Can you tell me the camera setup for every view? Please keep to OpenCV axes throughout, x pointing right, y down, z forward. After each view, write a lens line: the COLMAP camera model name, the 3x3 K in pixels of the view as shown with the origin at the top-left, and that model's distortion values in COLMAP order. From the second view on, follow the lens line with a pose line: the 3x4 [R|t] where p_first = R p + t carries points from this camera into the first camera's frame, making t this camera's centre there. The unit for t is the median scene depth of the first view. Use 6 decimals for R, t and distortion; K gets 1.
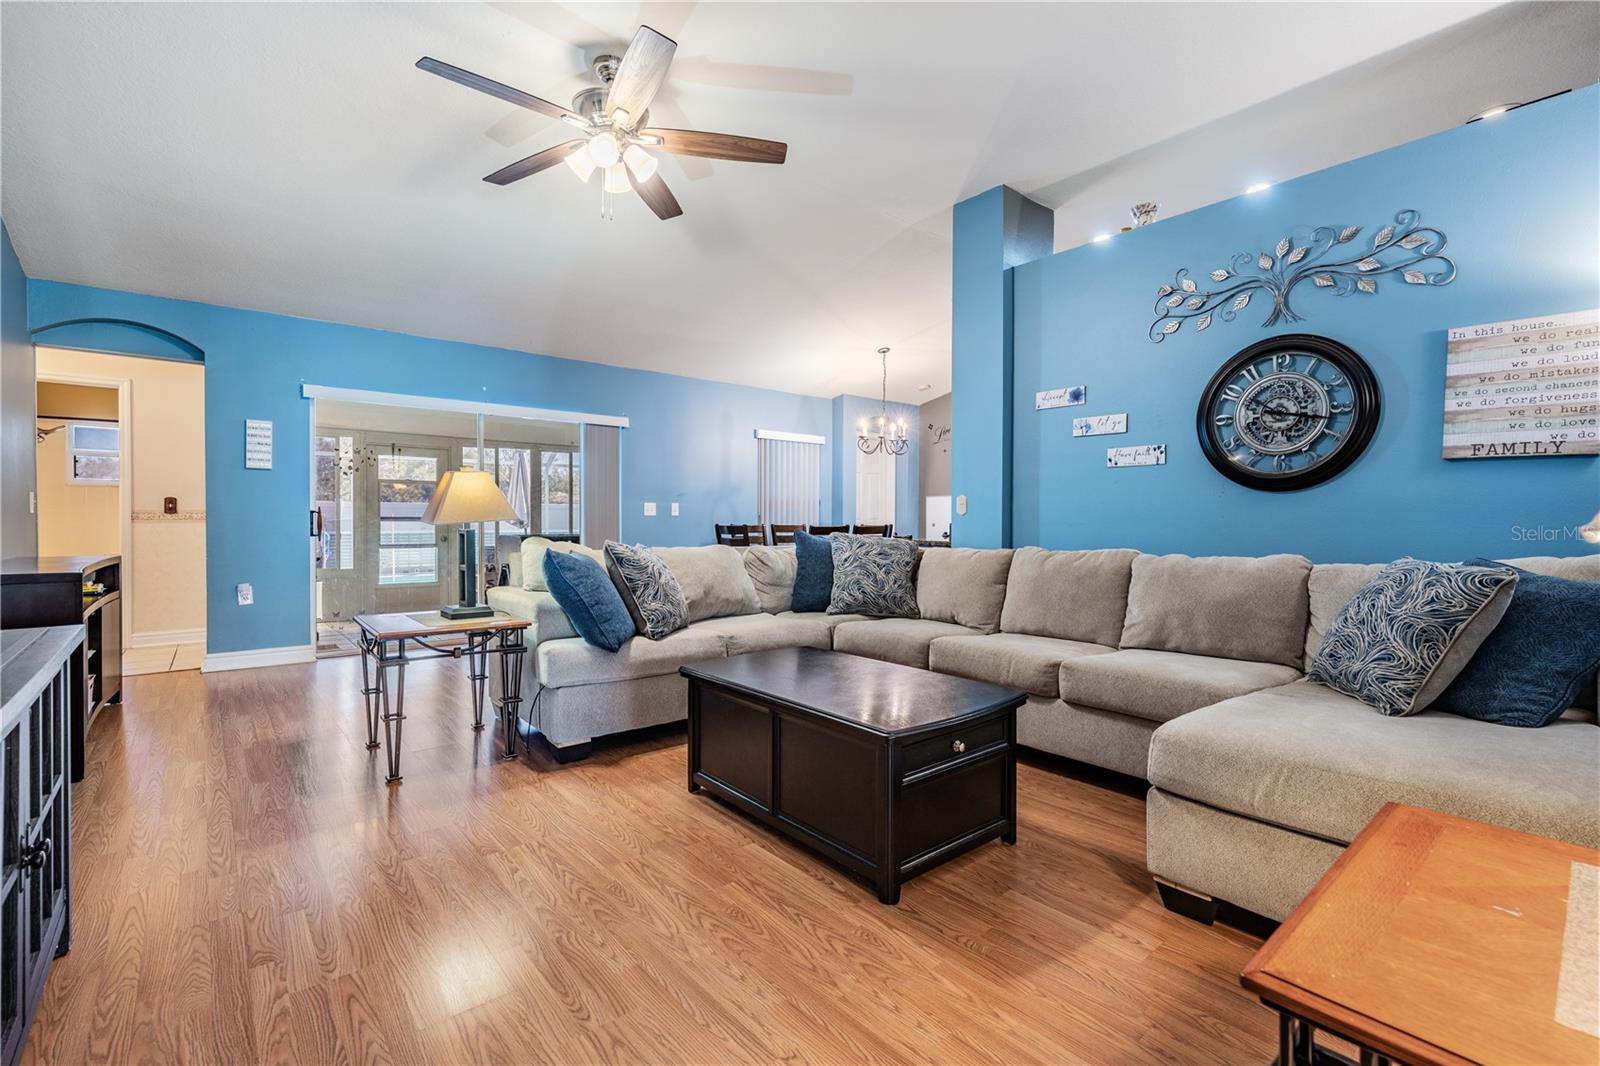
lens RADIAL K [[693.4, 0, 799.6], [0, 693.4, 528.2], [0, 0, 1]] dist [0.003503, -0.001242]
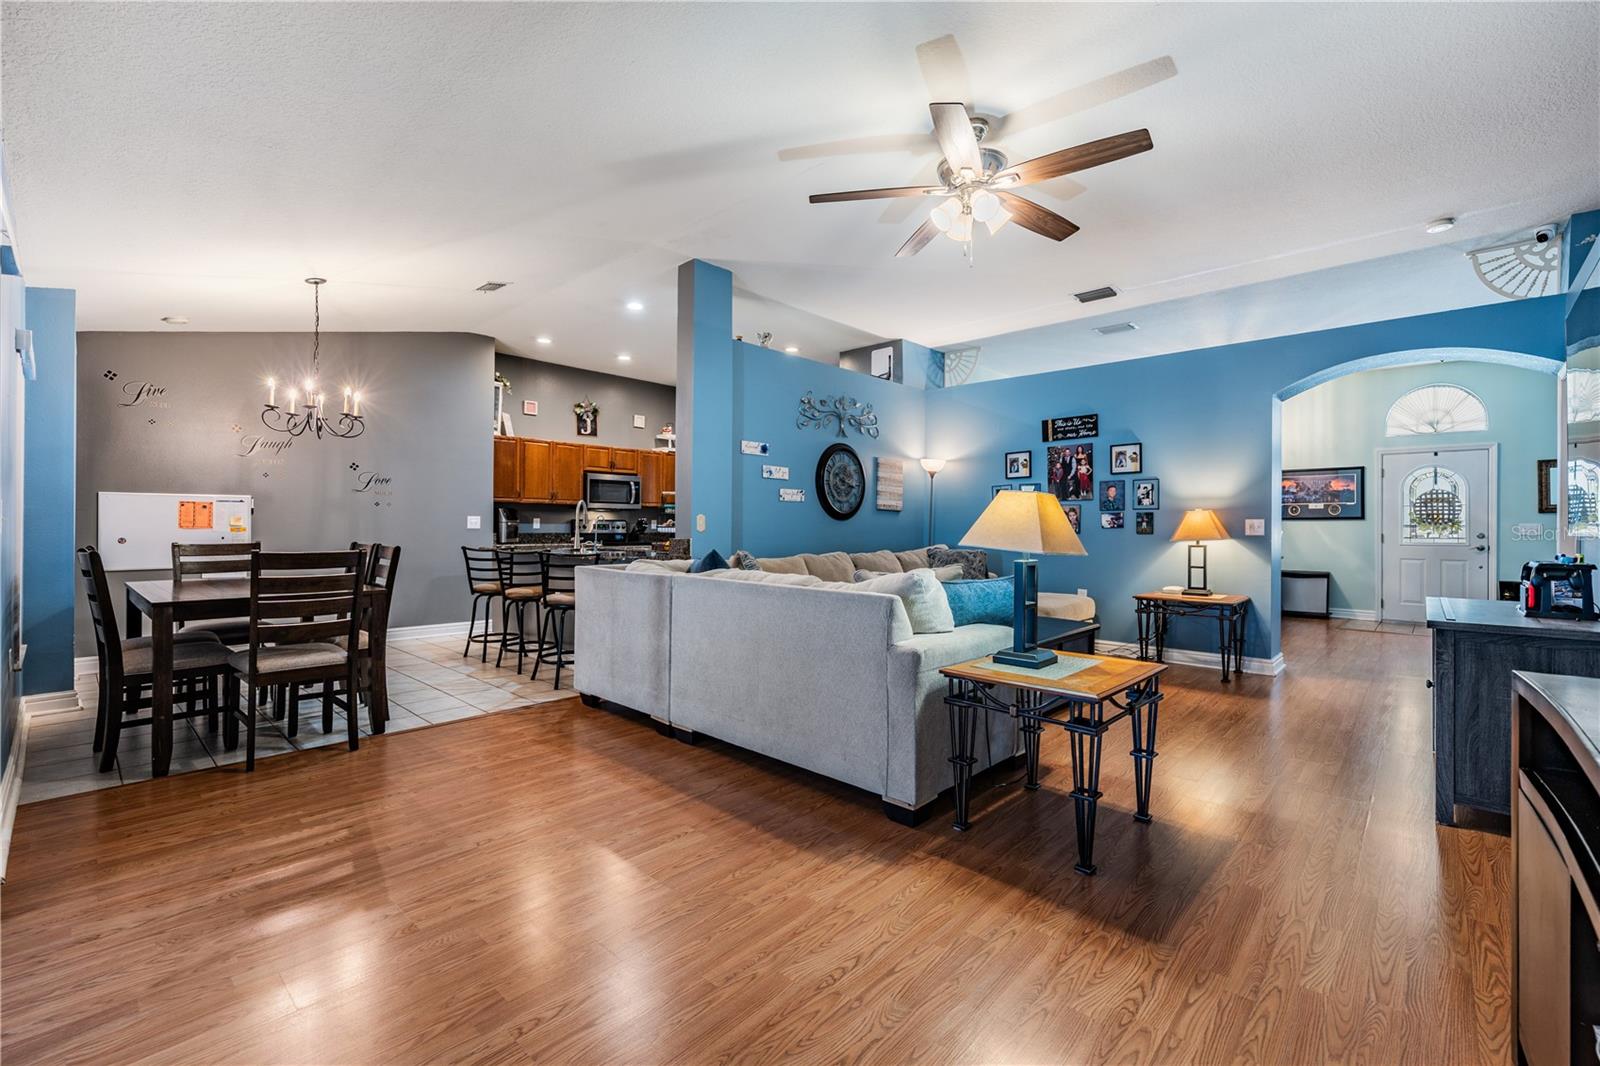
lens RADIAL K [[672.0, 0, 803.4], [0, 672.0, 528.0], [0, 0, 1]] dist [0.004435, -0.000769]
pose [[-0.128342, -0.007110, 0.991704, -1.010216], [0.007952, 0.999935, 0.008198, -0.037749], [-0.991698, 0.008938, -0.128278, 1.101820]]
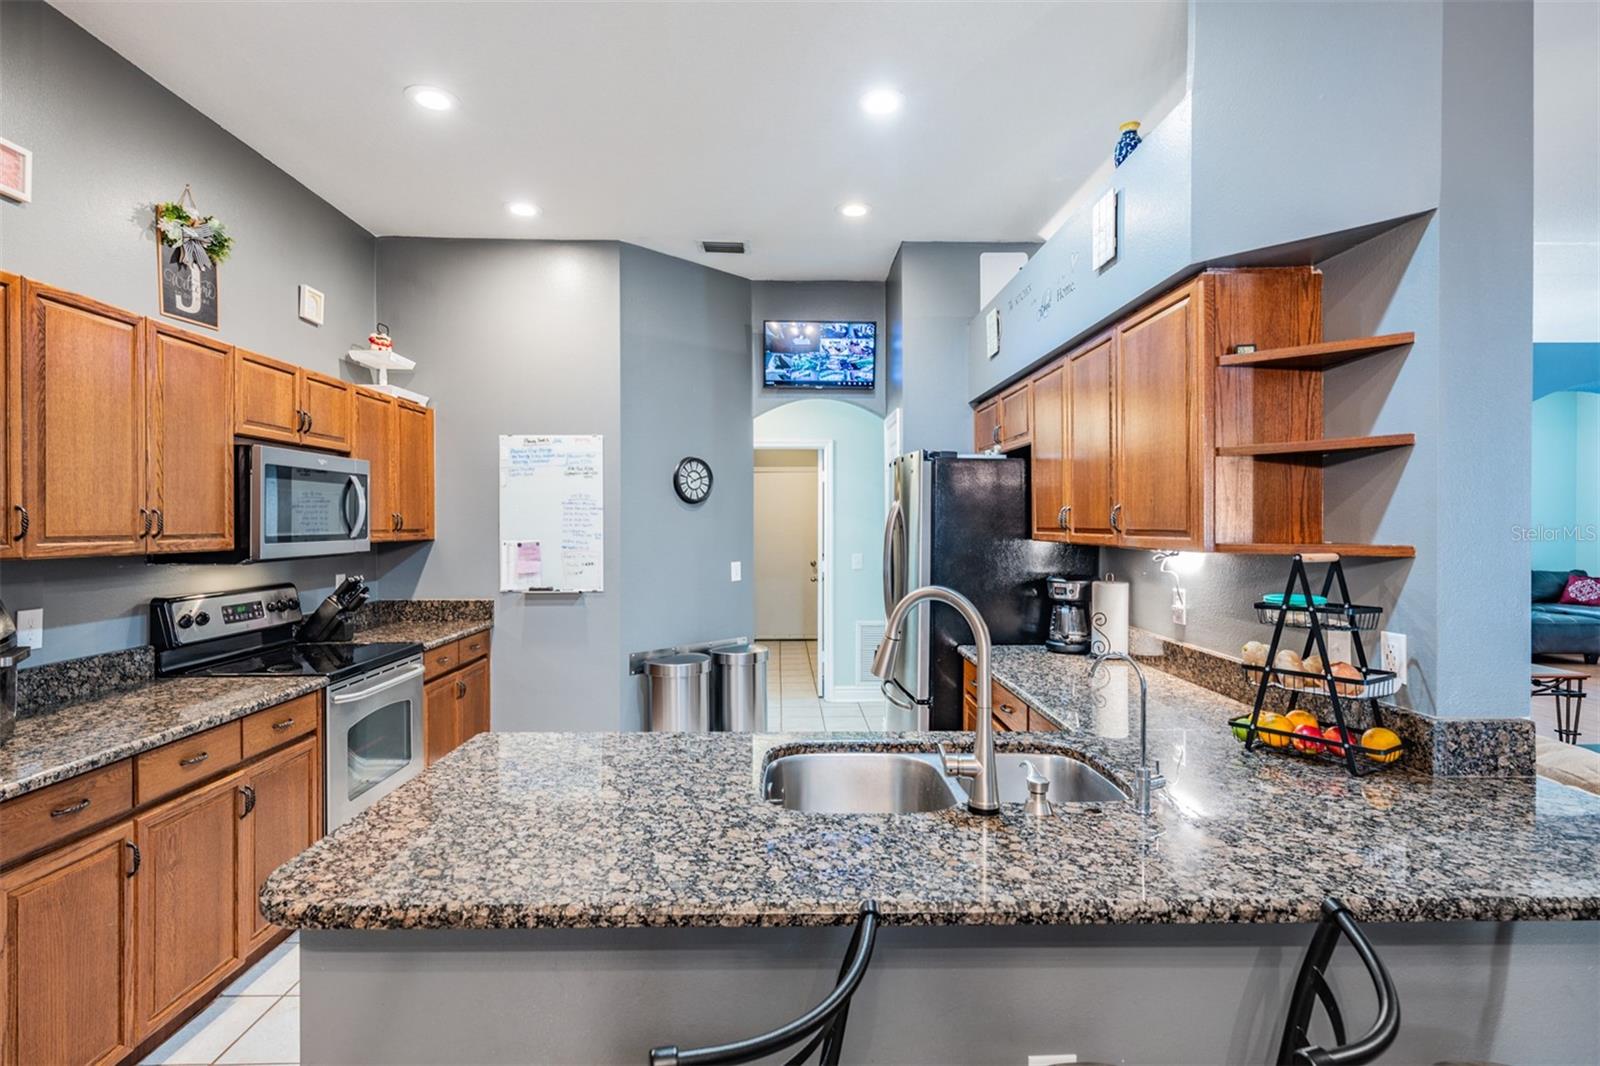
lens RADIAL K [[782.8, 0, 791.0], [0, 782.8, 527.9], [0, 0, 1]] dist [0.002689, -0.001426]
pose [[-0.781622, -0.003533, 0.623742, 0.297070], [0.008855, 0.999820, 0.016759, -0.126044], [-0.623689, 0.018623, -0.781451, 1.755741]]
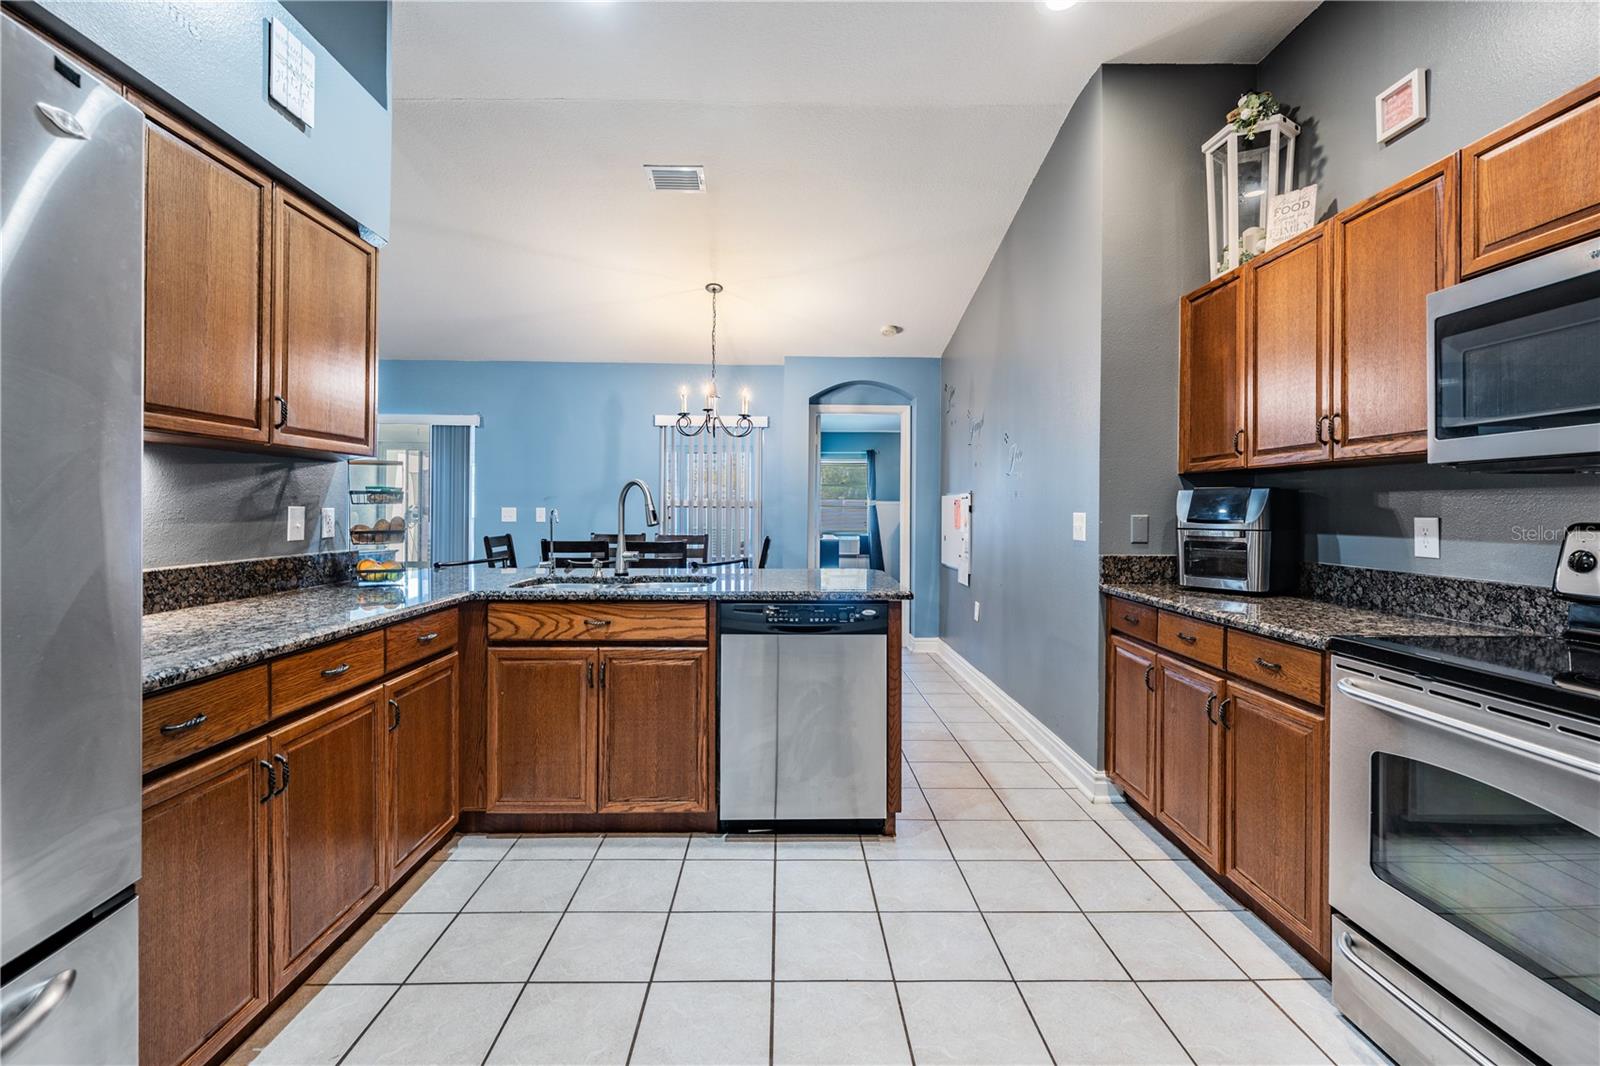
lens RADIAL K [[711.9, 0, 798.1], [0, 711.9, 505.8], [0, 0, 1]] dist [-0.001455, 0.000030]
pose [[0.772183, 0.000740, -0.635399, 1.116361], [-0.015880, 0.999709, -0.018134, -0.048602], [0.635201, 0.024093, 0.771971, 0.902773]]
